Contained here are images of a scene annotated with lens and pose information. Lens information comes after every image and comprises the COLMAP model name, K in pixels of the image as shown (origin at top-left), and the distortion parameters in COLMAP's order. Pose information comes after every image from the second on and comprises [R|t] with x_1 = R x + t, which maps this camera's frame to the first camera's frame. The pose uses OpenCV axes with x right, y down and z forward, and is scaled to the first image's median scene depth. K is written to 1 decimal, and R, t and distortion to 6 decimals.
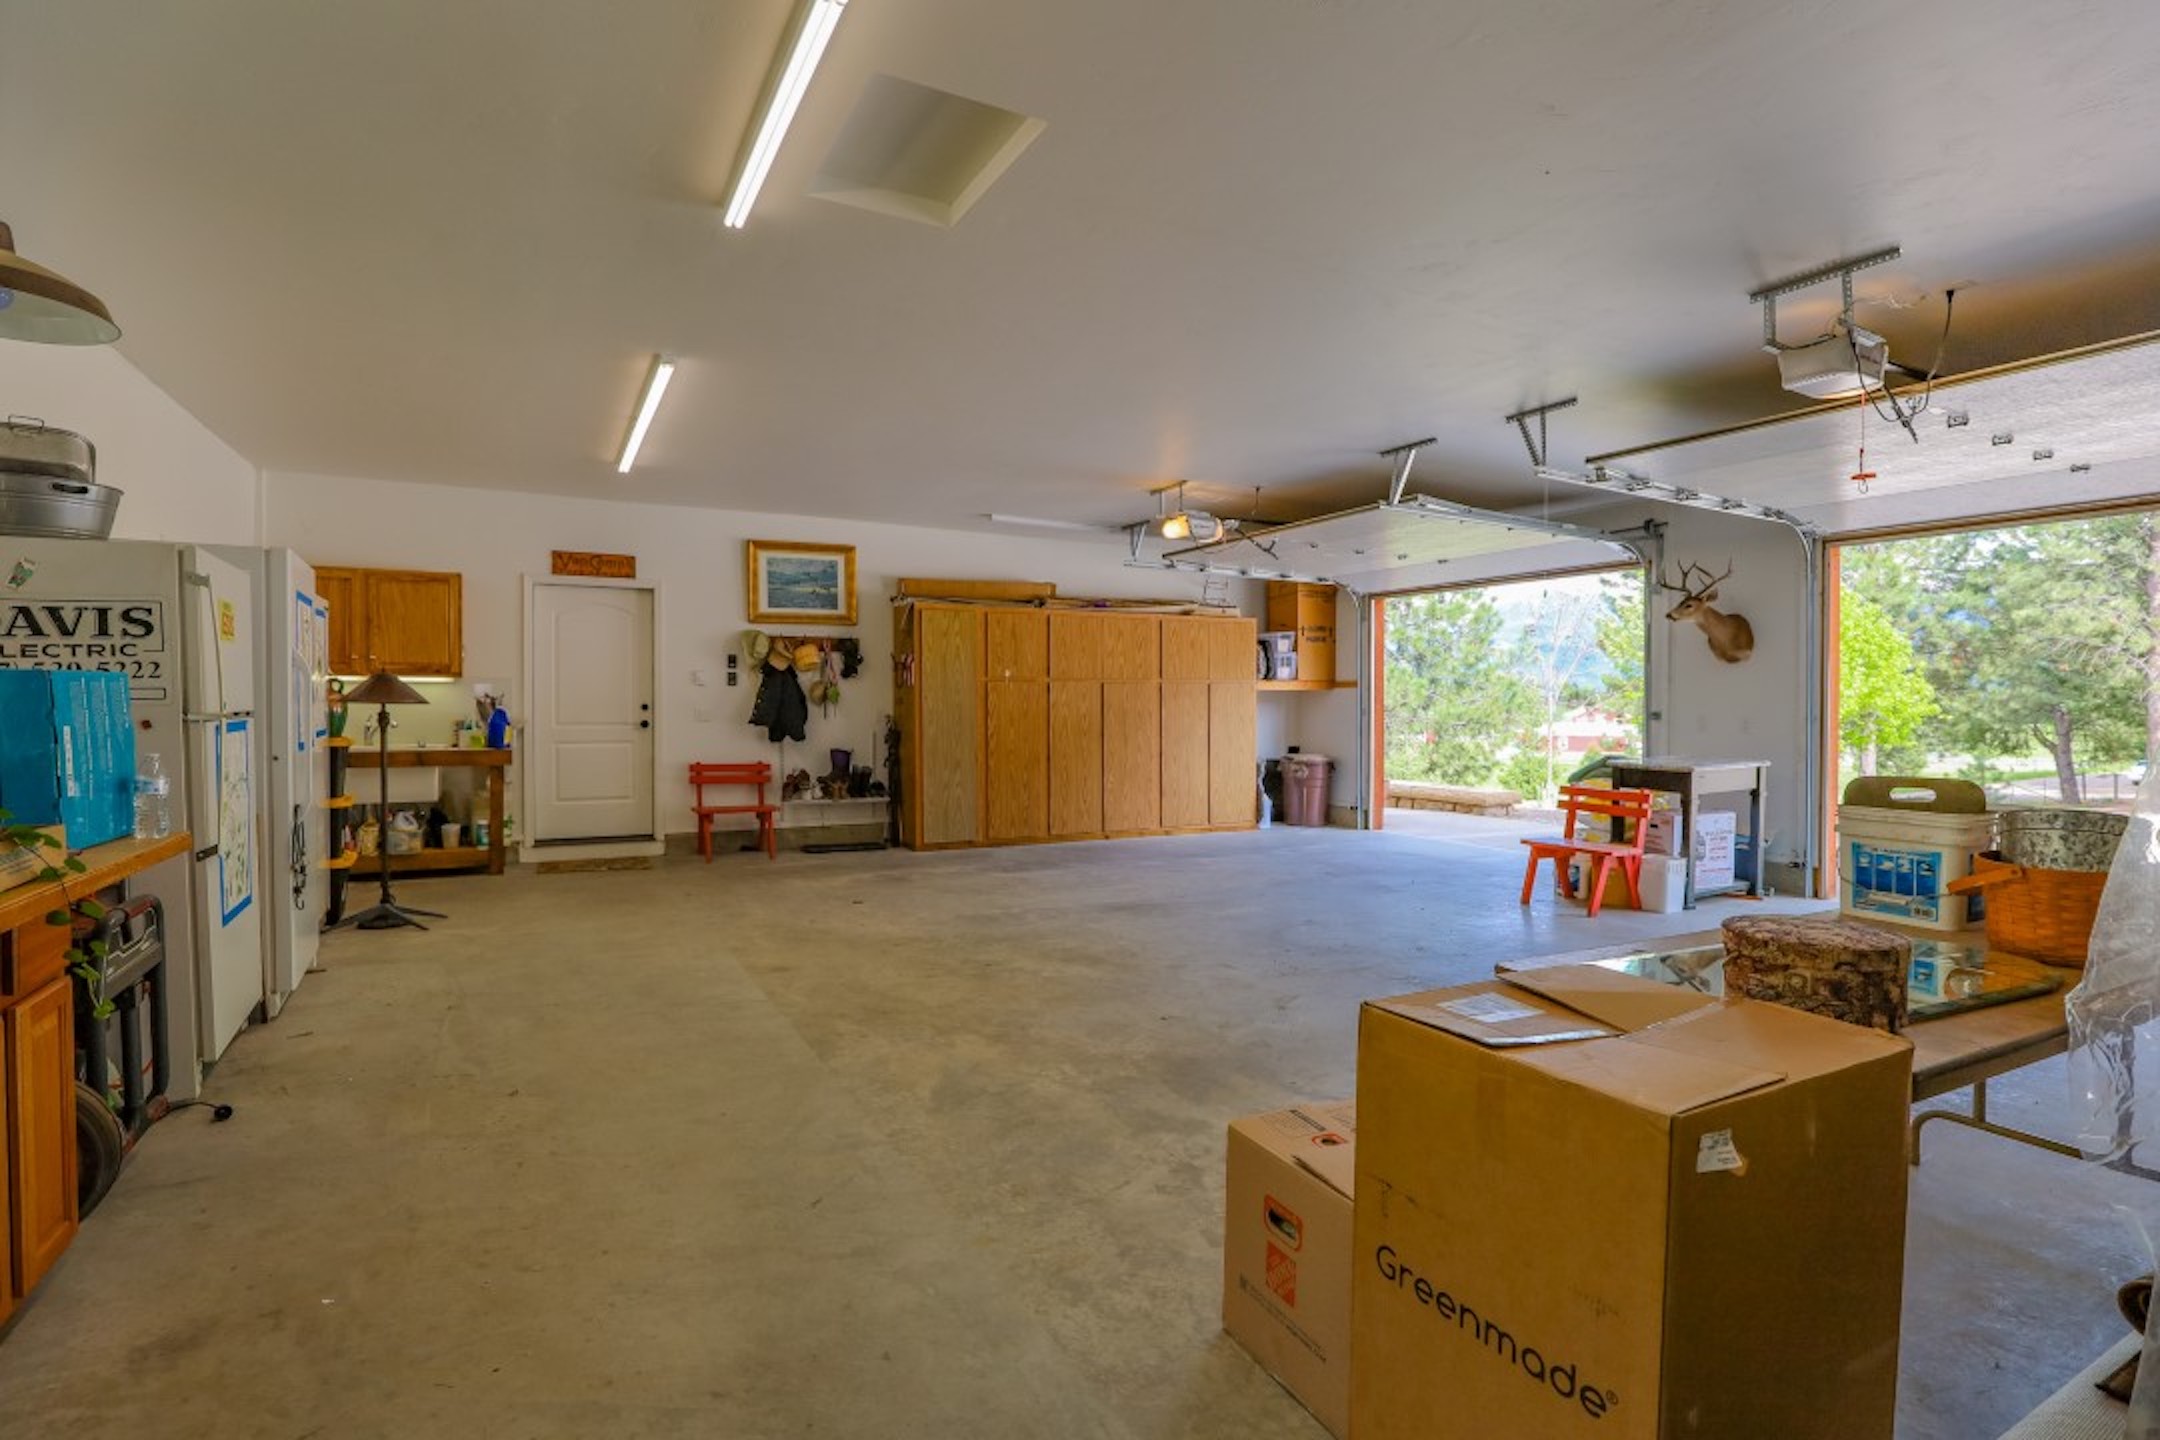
lens RADIAL K [[984.7, 0, 1075.4], [0, 984.7, 725.5], [0, 0, 1]] dist [-0.000919, -0.001015]
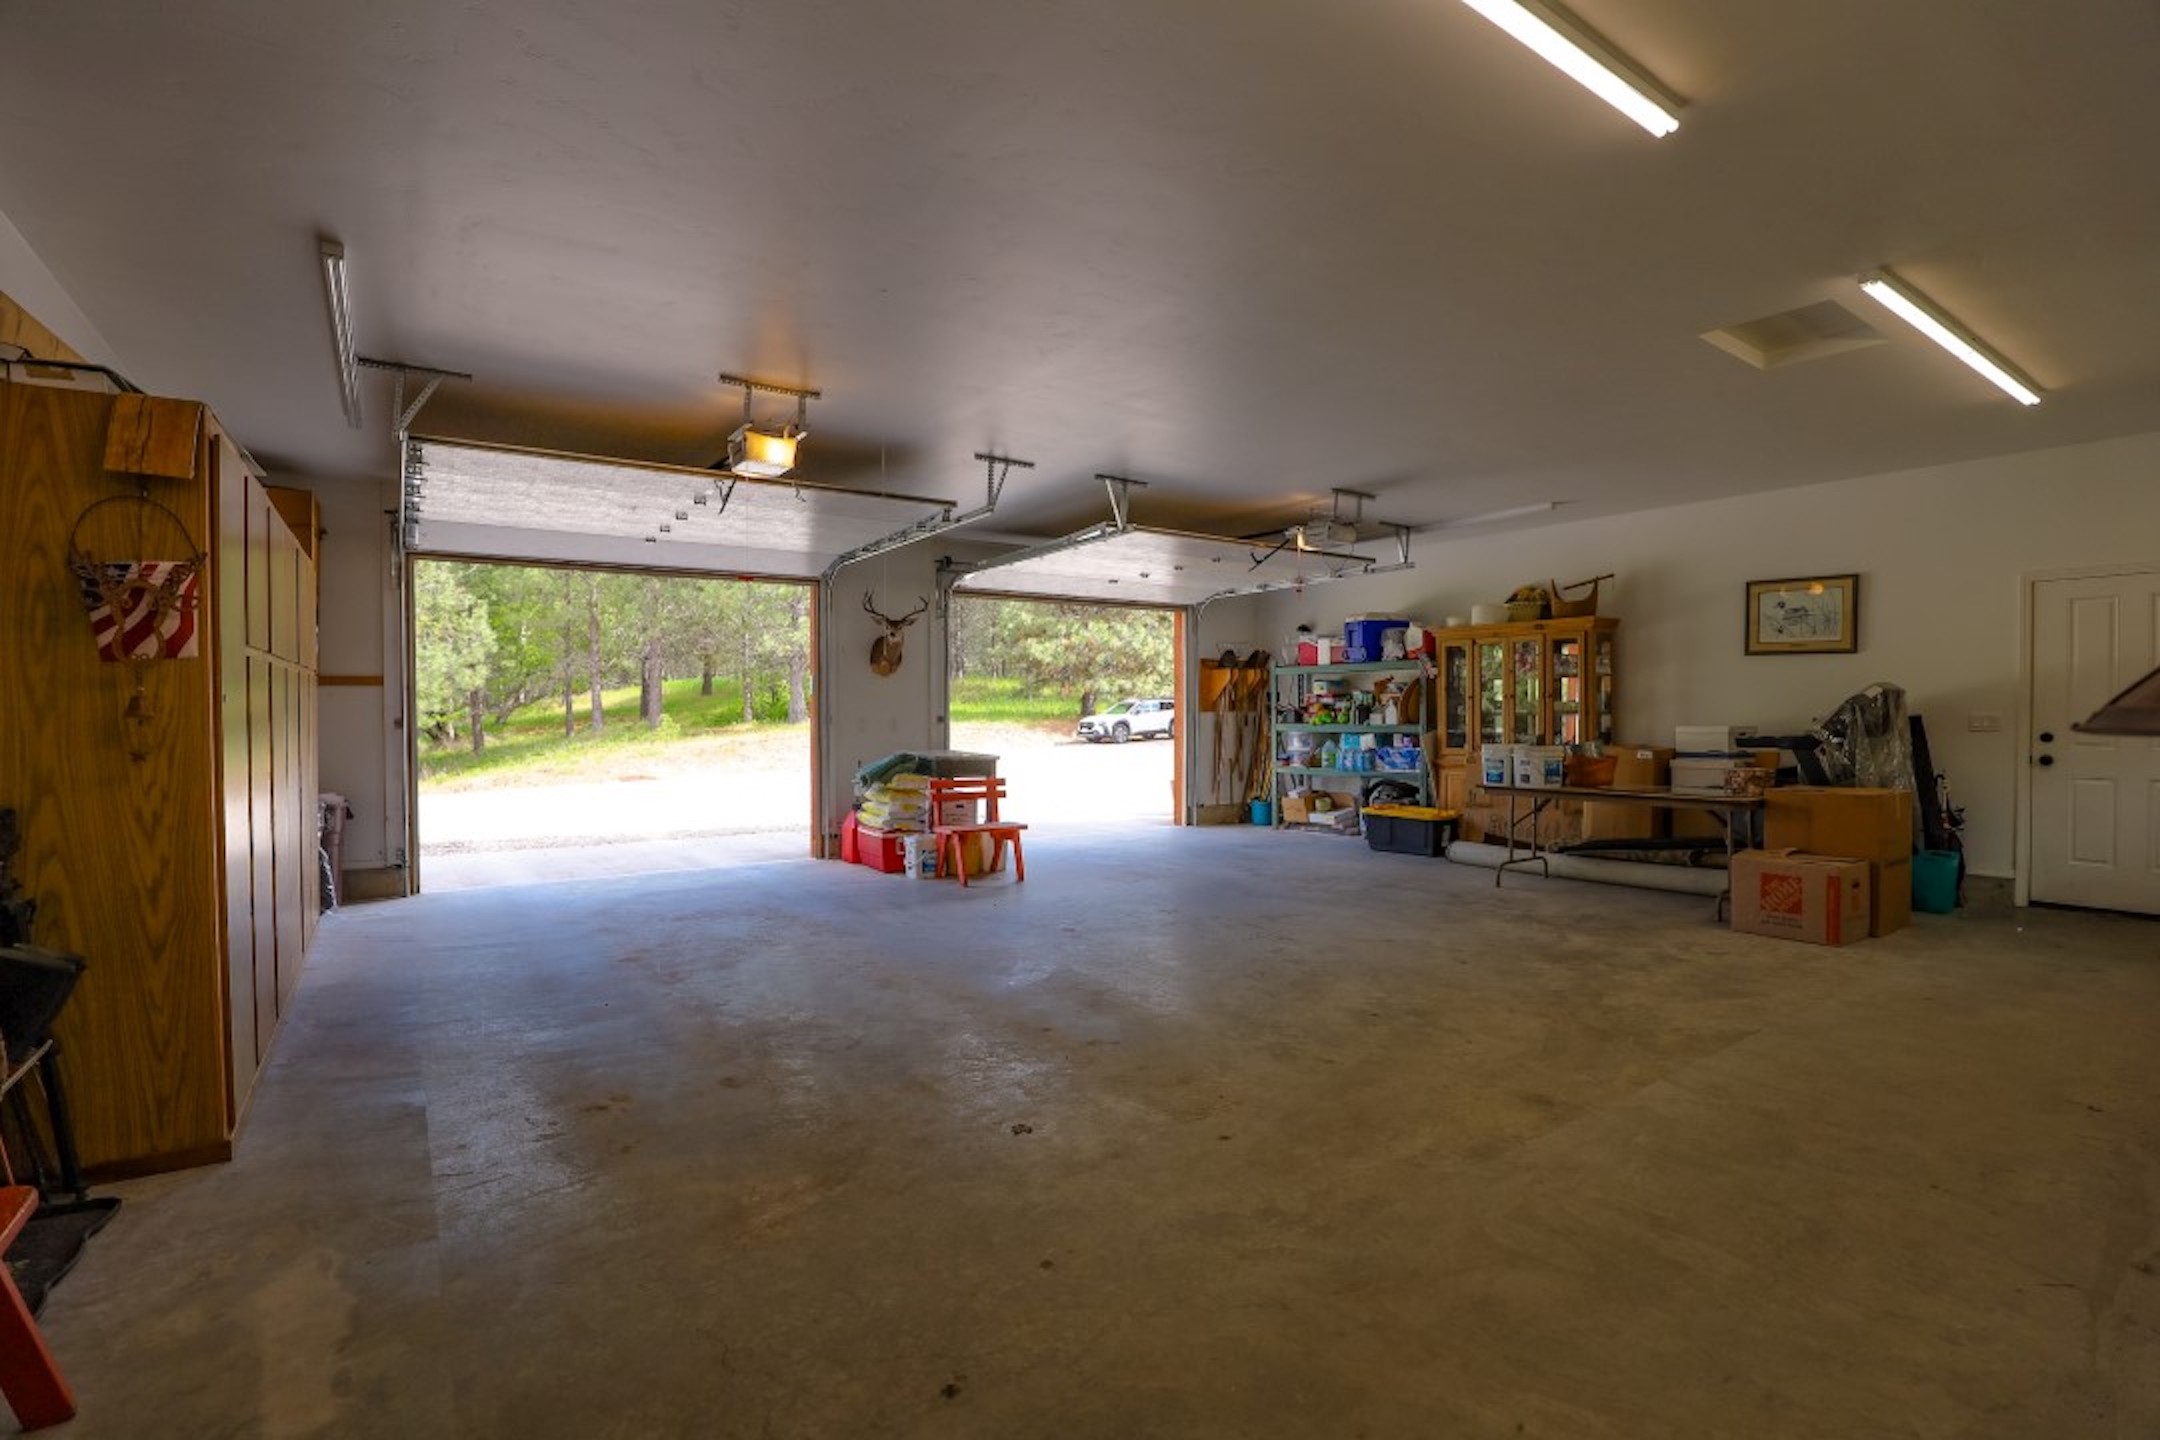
lens RADIAL K [[984.7, 0, 1083.2], [0, 984.7, 717.0], [0, 0, 1]] dist [-0.000919, -0.001015]
pose [[-0.112302, -0.009732, 0.993626, -1.045384], [0.021942, 0.999684, 0.012272, -0.038743], [-0.993432, 0.023180, -0.112053, 1.537383]]
